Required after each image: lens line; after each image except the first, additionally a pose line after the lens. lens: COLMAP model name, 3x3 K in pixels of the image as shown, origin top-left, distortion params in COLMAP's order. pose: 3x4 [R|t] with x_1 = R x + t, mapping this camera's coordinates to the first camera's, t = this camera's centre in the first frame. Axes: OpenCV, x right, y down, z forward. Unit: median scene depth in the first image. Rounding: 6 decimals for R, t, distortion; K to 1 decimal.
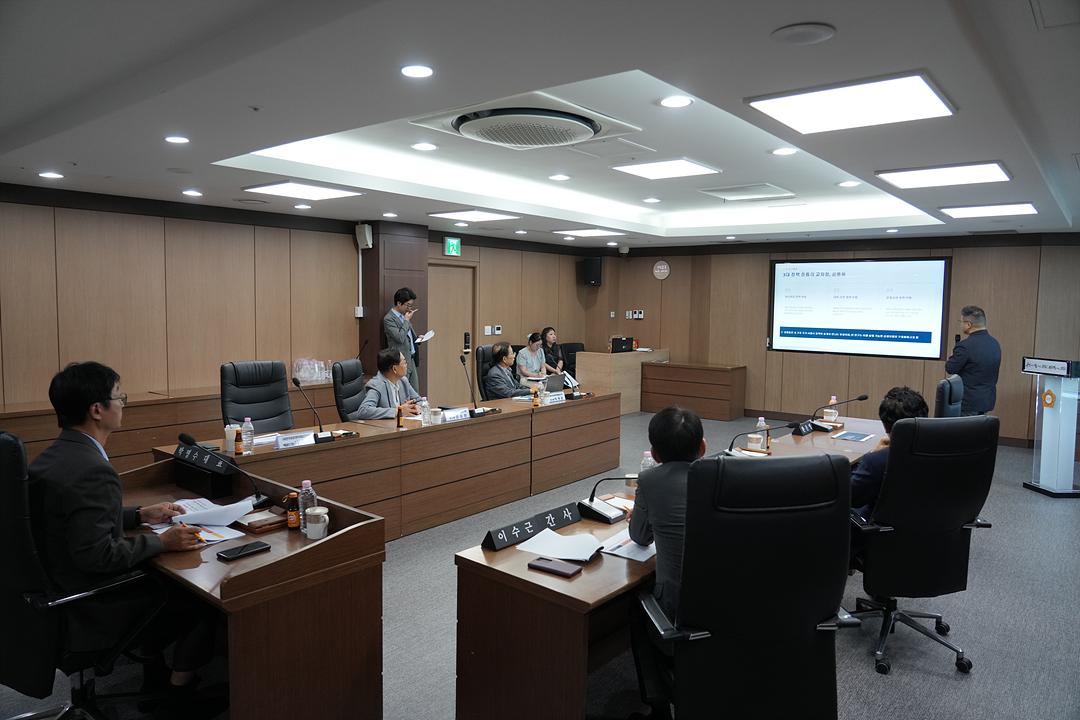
lens RADIAL K [[717.0, 0, 525.6], [0, 717.0, 355.0], [0, 0, 1]] dist [0.000240, 0.001200]
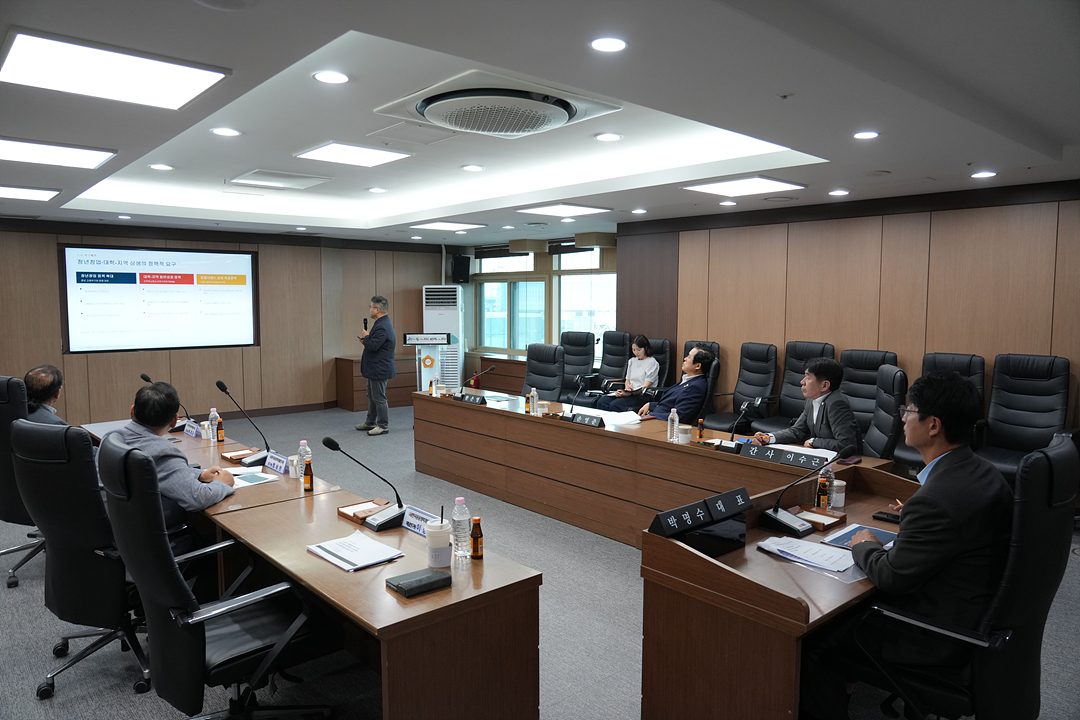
lens RADIAL K [[717.0, 0, 525.6], [0, 717.0, 355.0], [0, 0, 1]] dist [0.000240, 0.001200]
pose [[0.166882, -0.099062, 0.980988, -0.482905], [0.077478, 0.993181, 0.087113, -0.046798], [-0.982928, 0.061467, 0.173419, 0.448889]]
